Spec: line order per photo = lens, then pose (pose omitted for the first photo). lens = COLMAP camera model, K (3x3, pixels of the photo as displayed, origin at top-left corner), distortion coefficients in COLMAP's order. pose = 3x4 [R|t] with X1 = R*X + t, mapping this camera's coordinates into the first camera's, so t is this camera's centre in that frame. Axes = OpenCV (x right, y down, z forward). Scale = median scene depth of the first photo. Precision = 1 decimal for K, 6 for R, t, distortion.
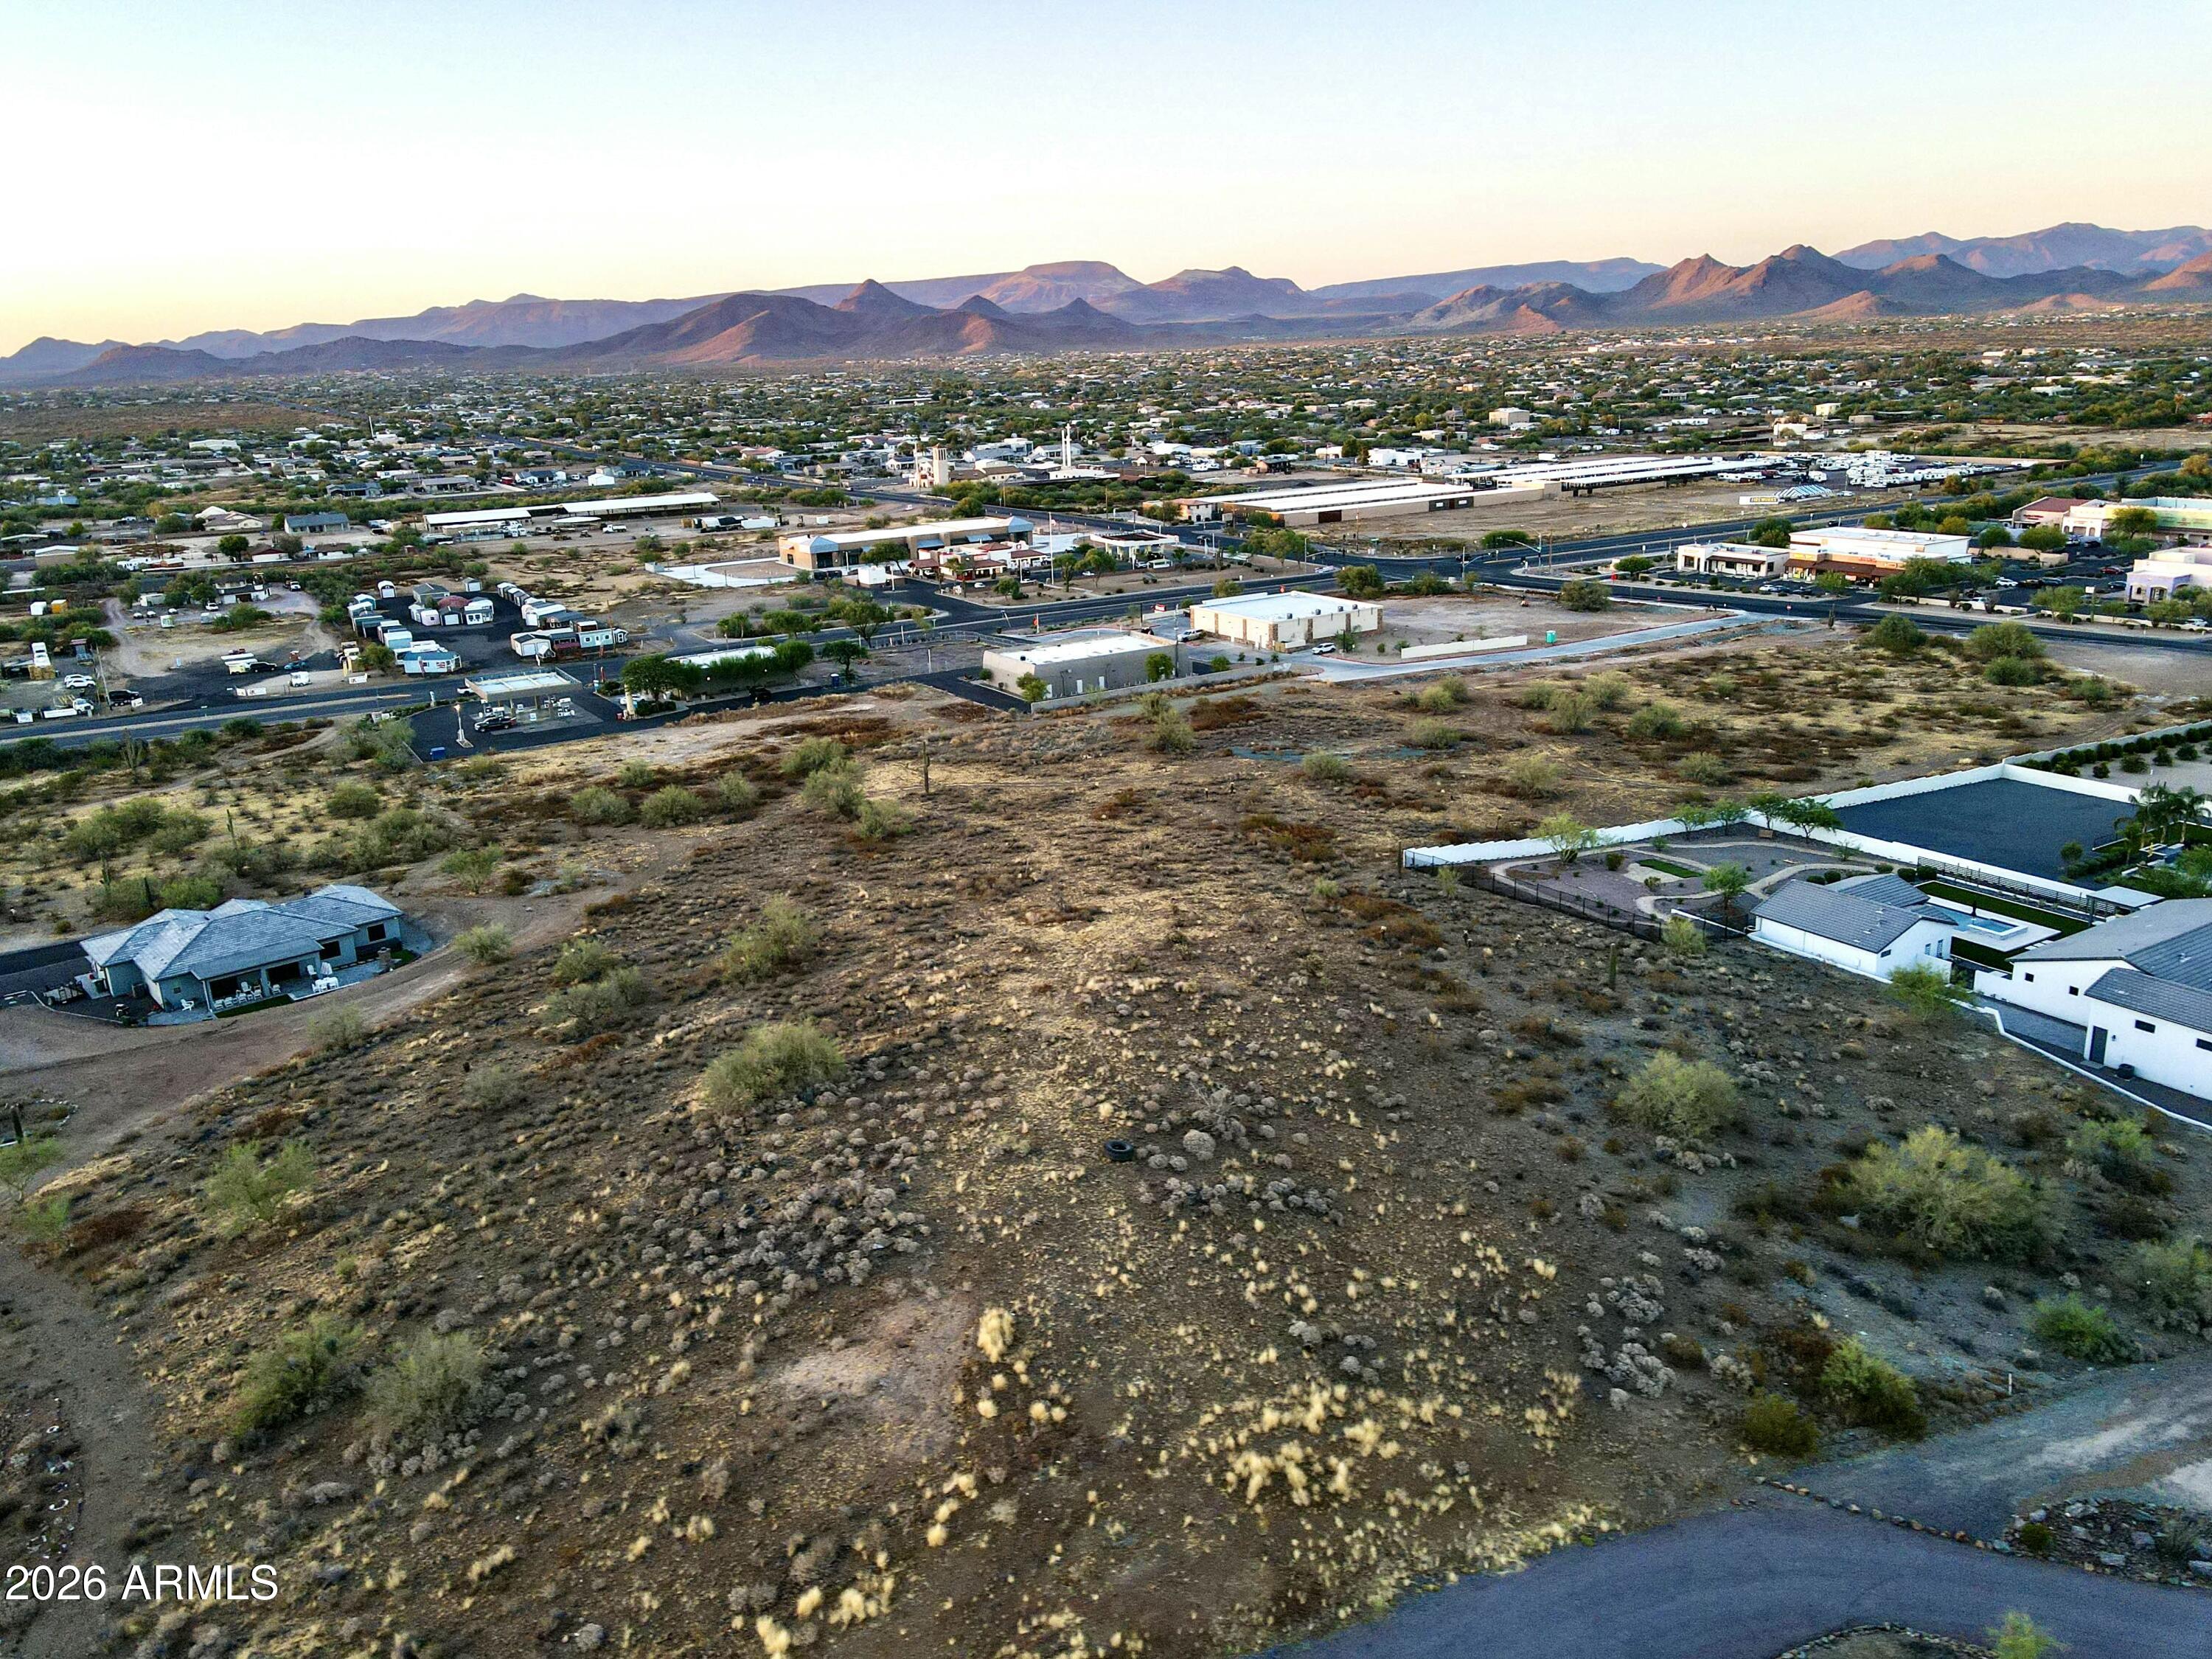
lens RADIAL K [[1613.6, 0, 1098.3], [0, 1613.6, 835.3], [0, 0, 1]] dist [0.010953, 0.020886]
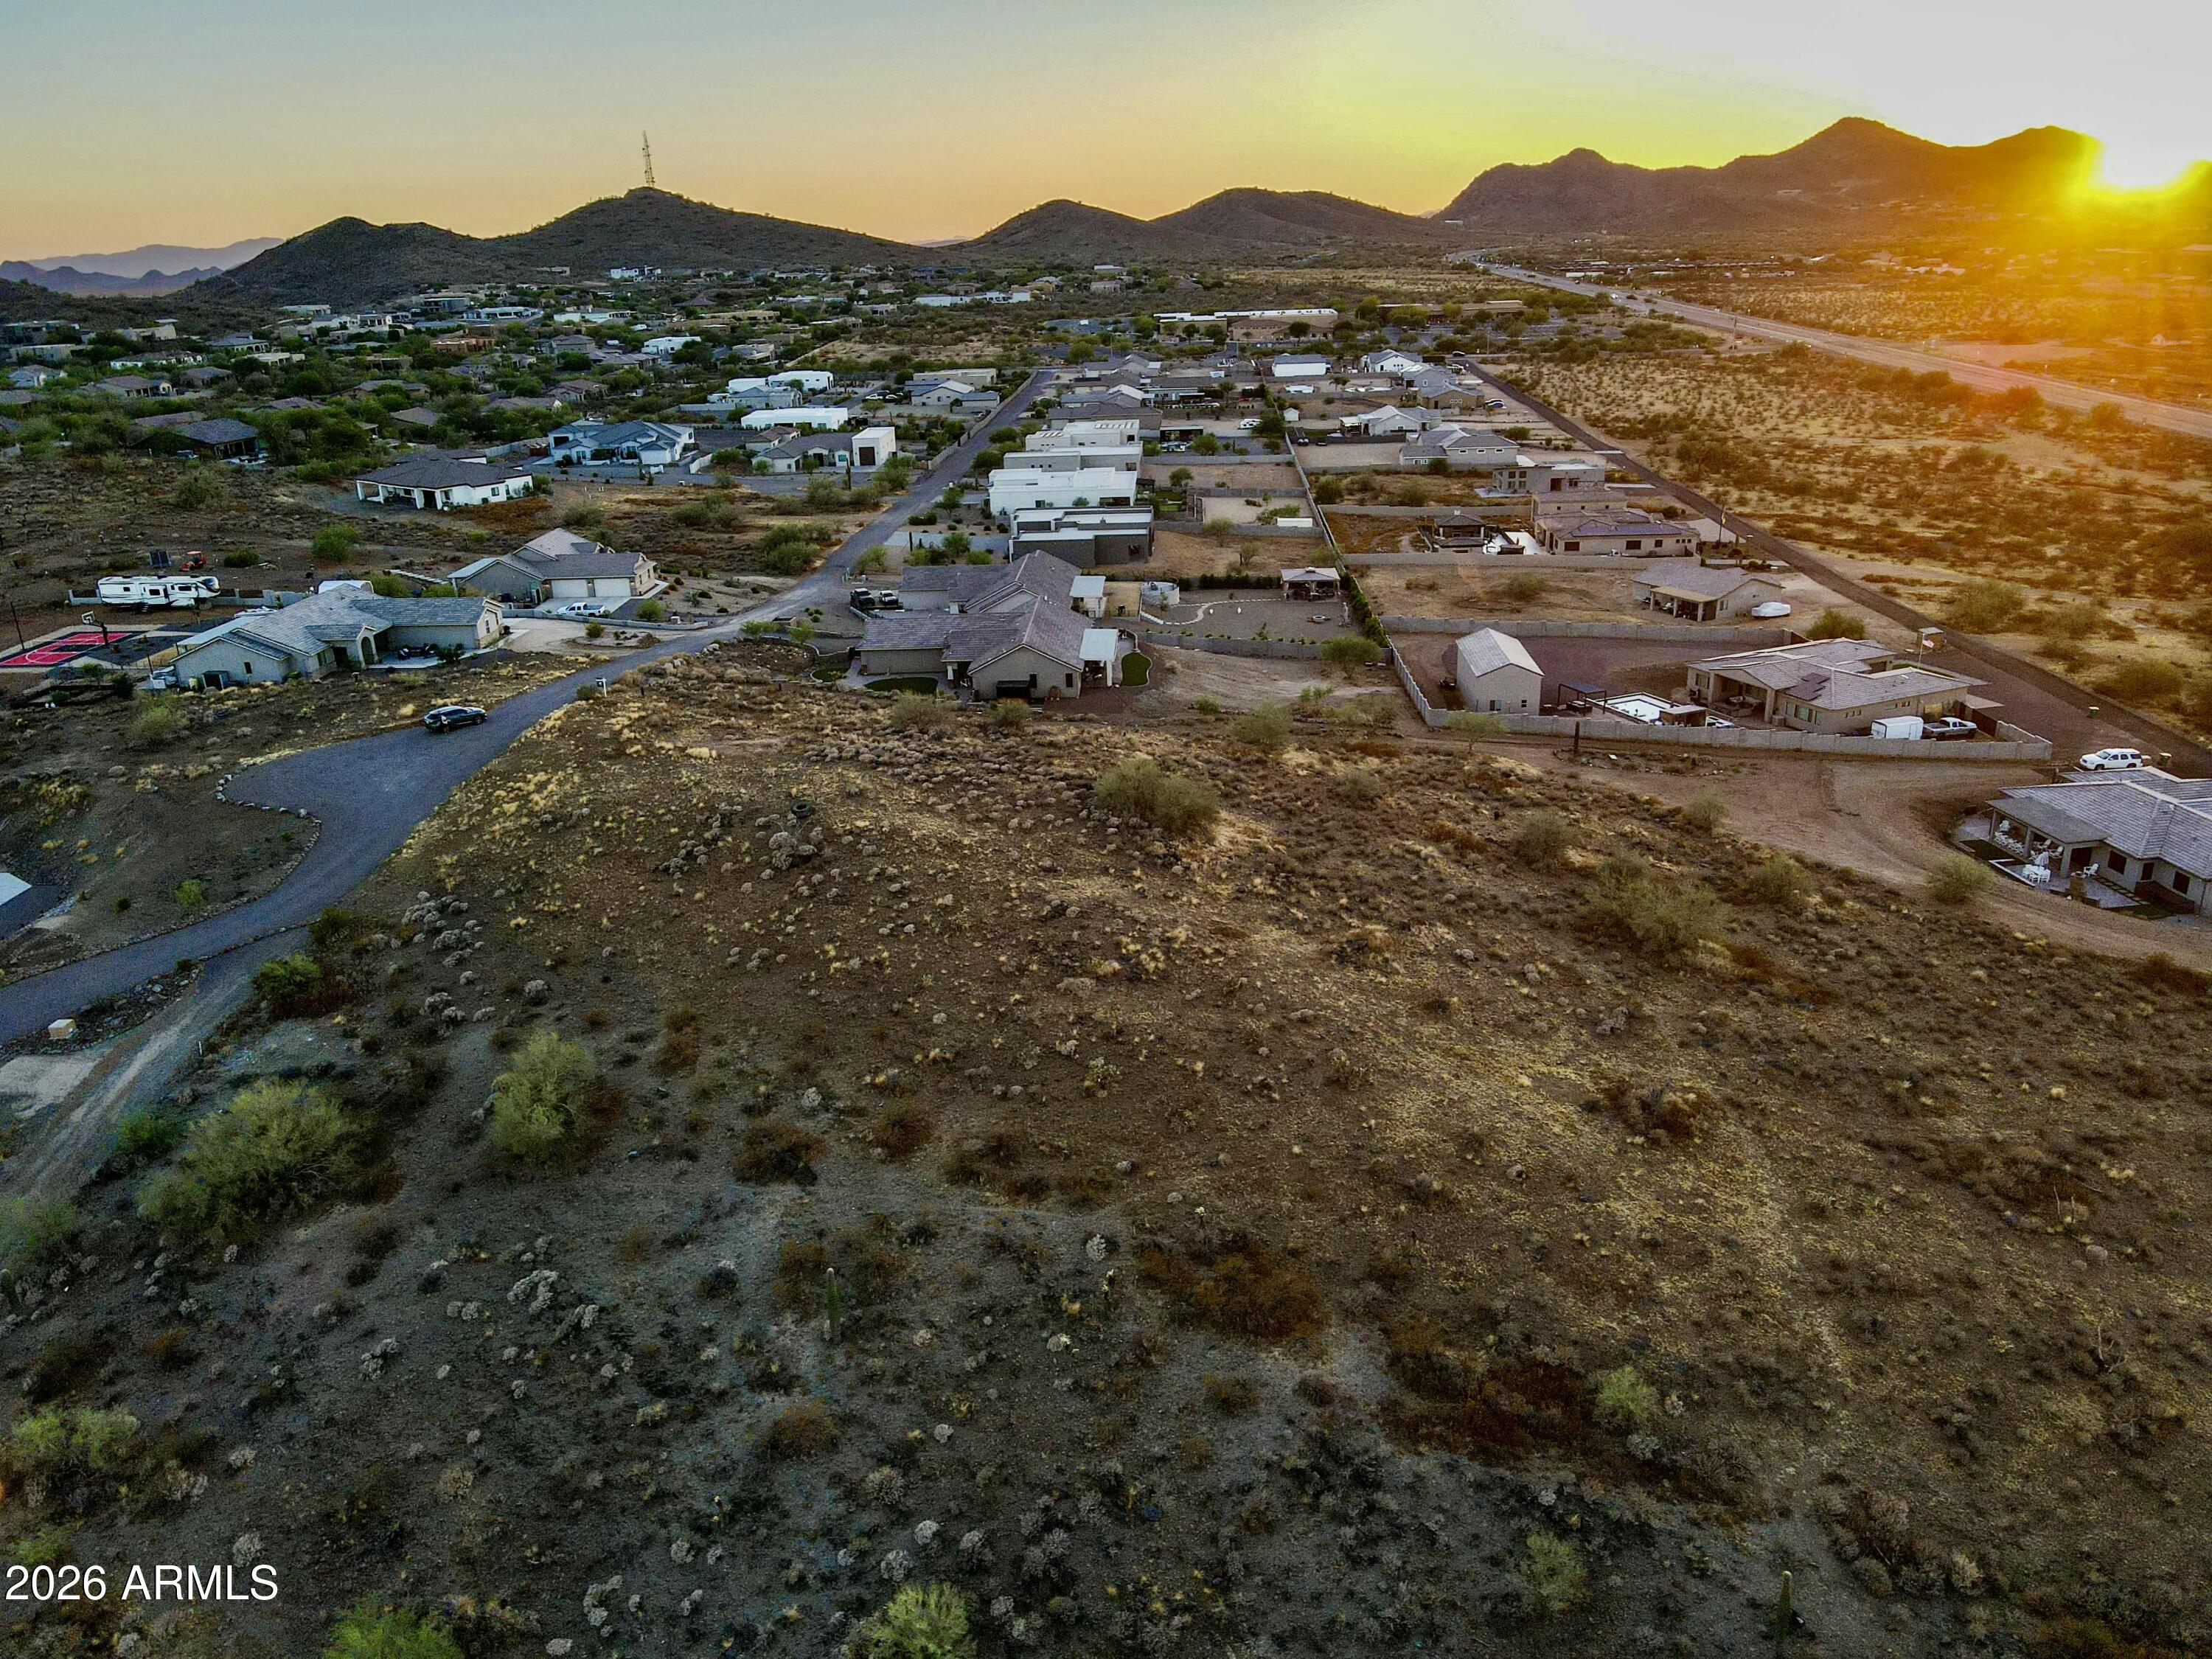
lens RADIAL K [[1621.6, 0, 1096.6], [0, 1621.6, 832.6], [0, 0, 1]] dist [-0.014687, 0.074788]
pose [[-0.558362, 0.347866, -0.753141, 0.250459], [-0.187659, 0.831345, 0.523115, -0.153947], [0.808094, 0.433421, -0.398911, 0.469978]]
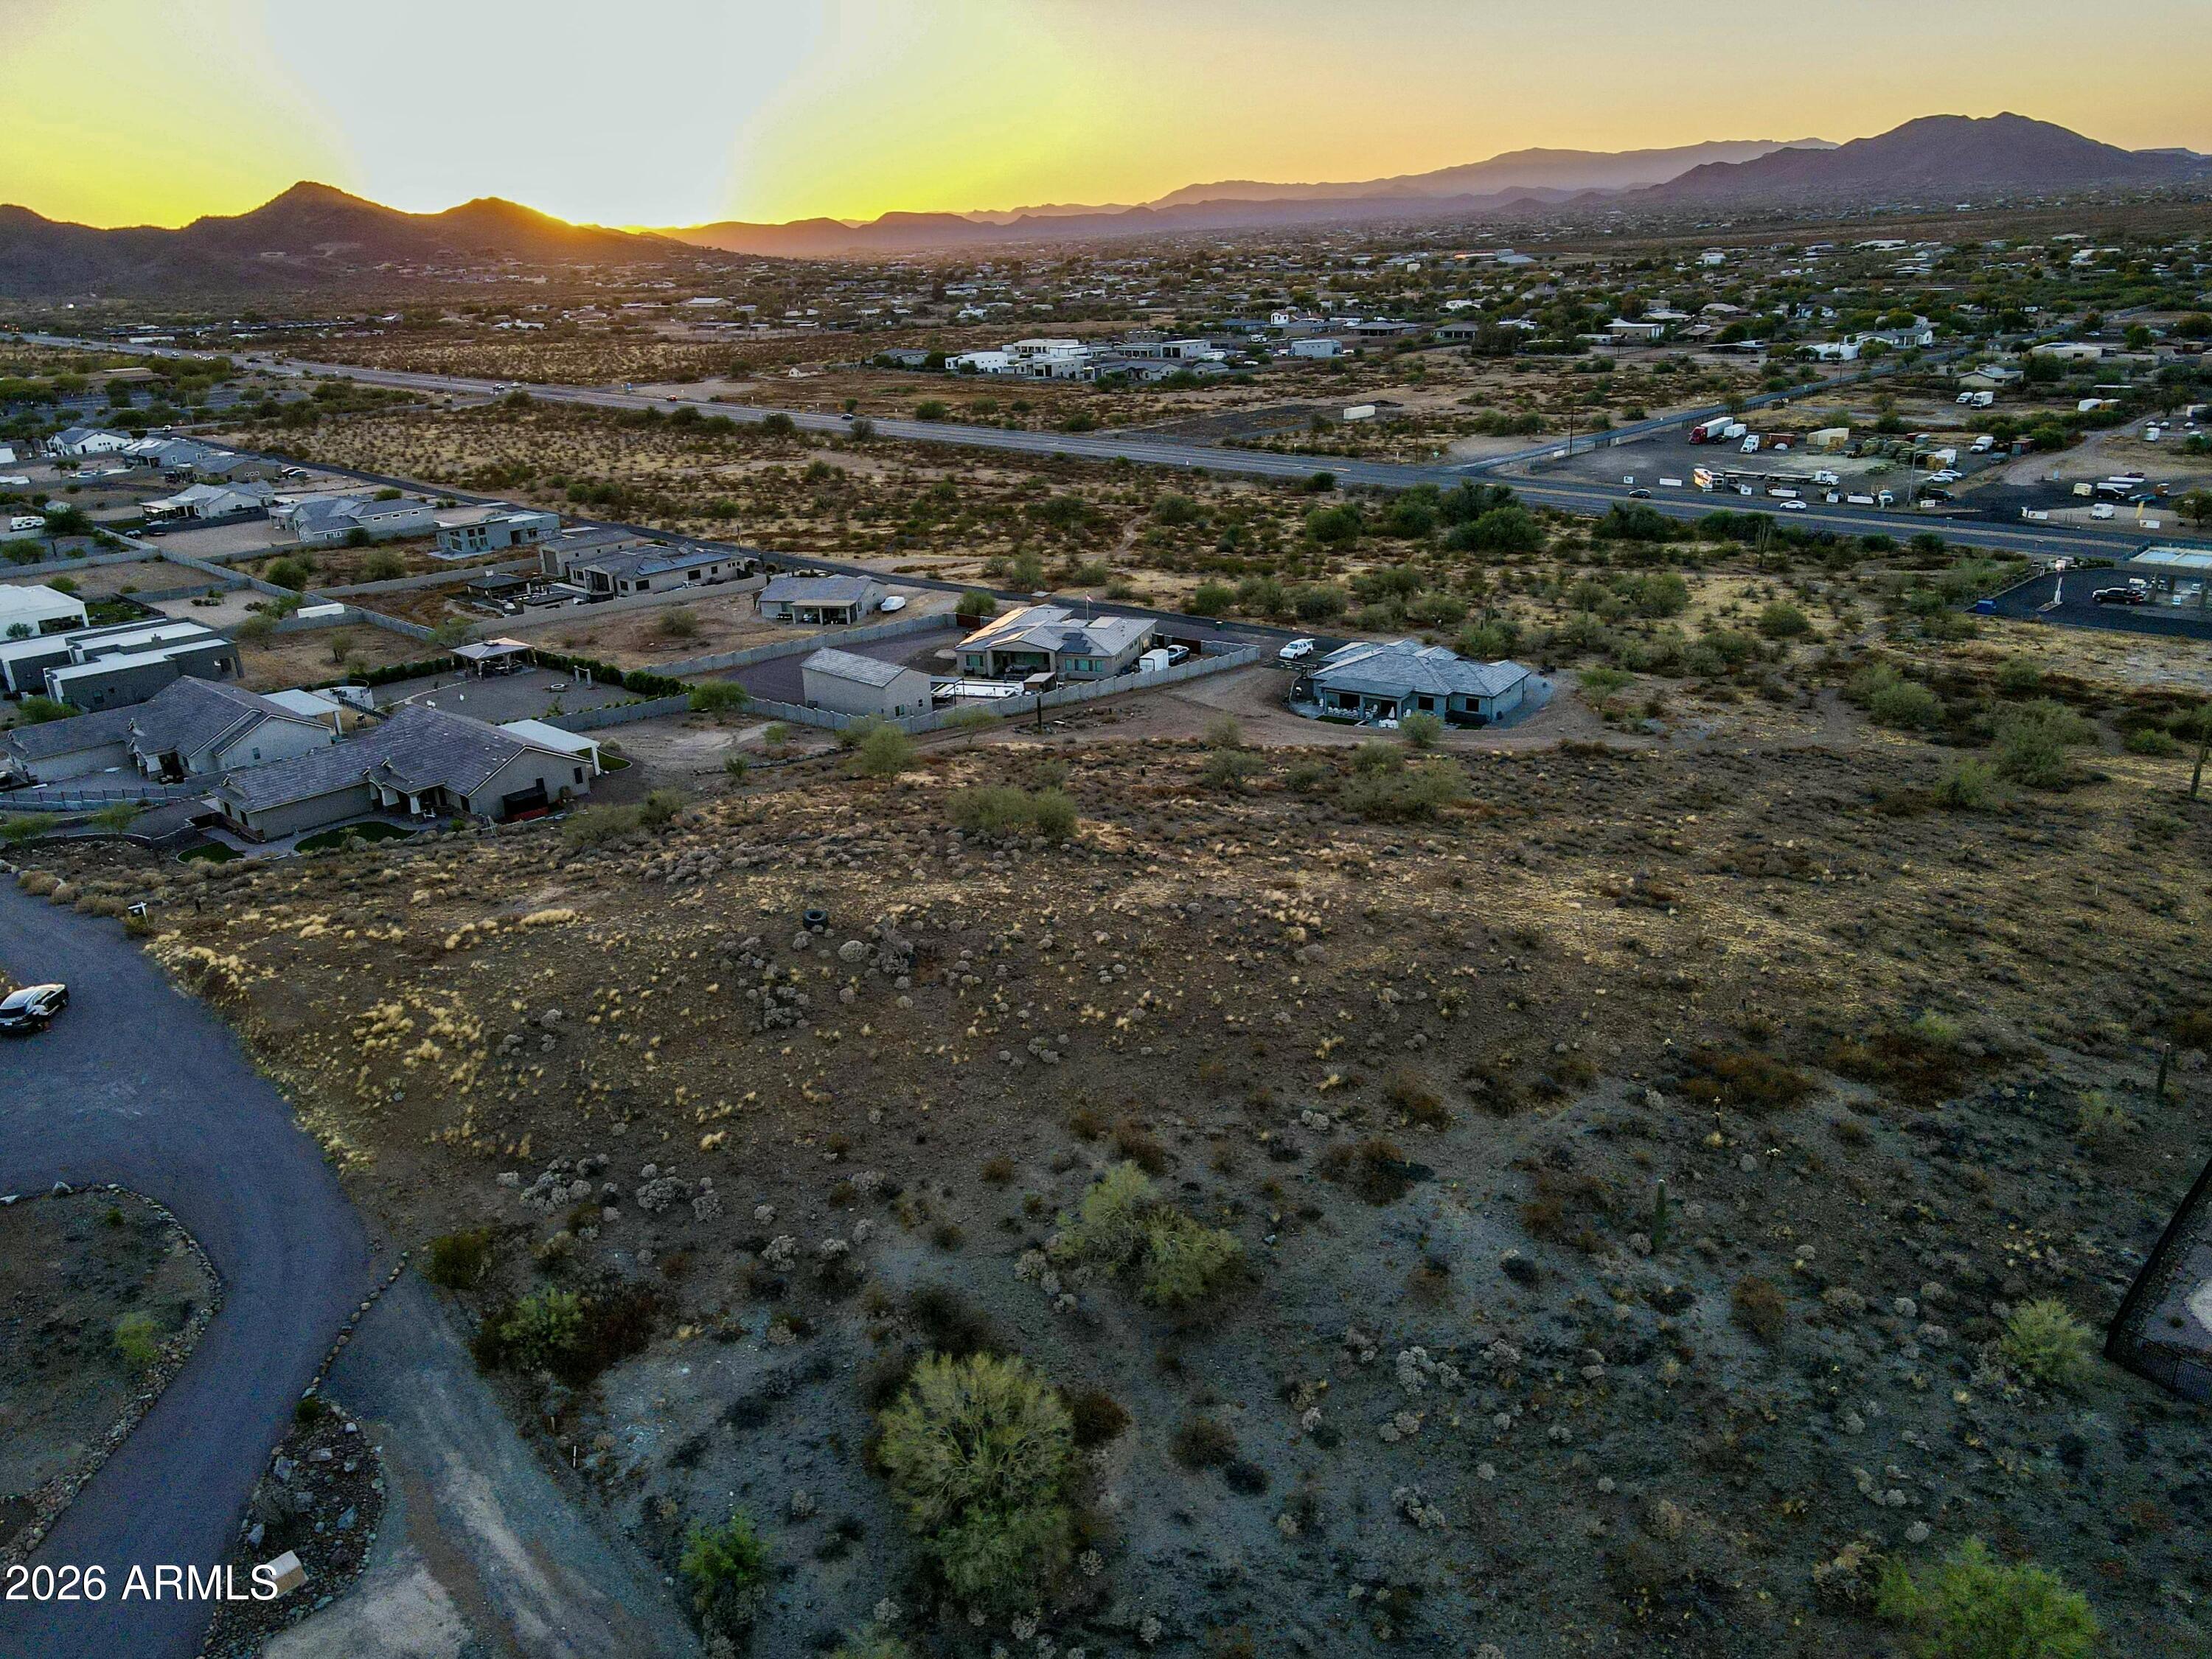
lens RADIAL K [[1613.6, 0, 1098.3], [0, 1613.6, 835.3], [0, 0, 1]] dist [0.010953, 0.020886]
pose [[0.254606, 0.370741, -0.893156, 0.297757], [-0.253391, 0.916899, 0.308364, -0.077070], [0.933257, 0.147806, 0.327391, 0.207089]]
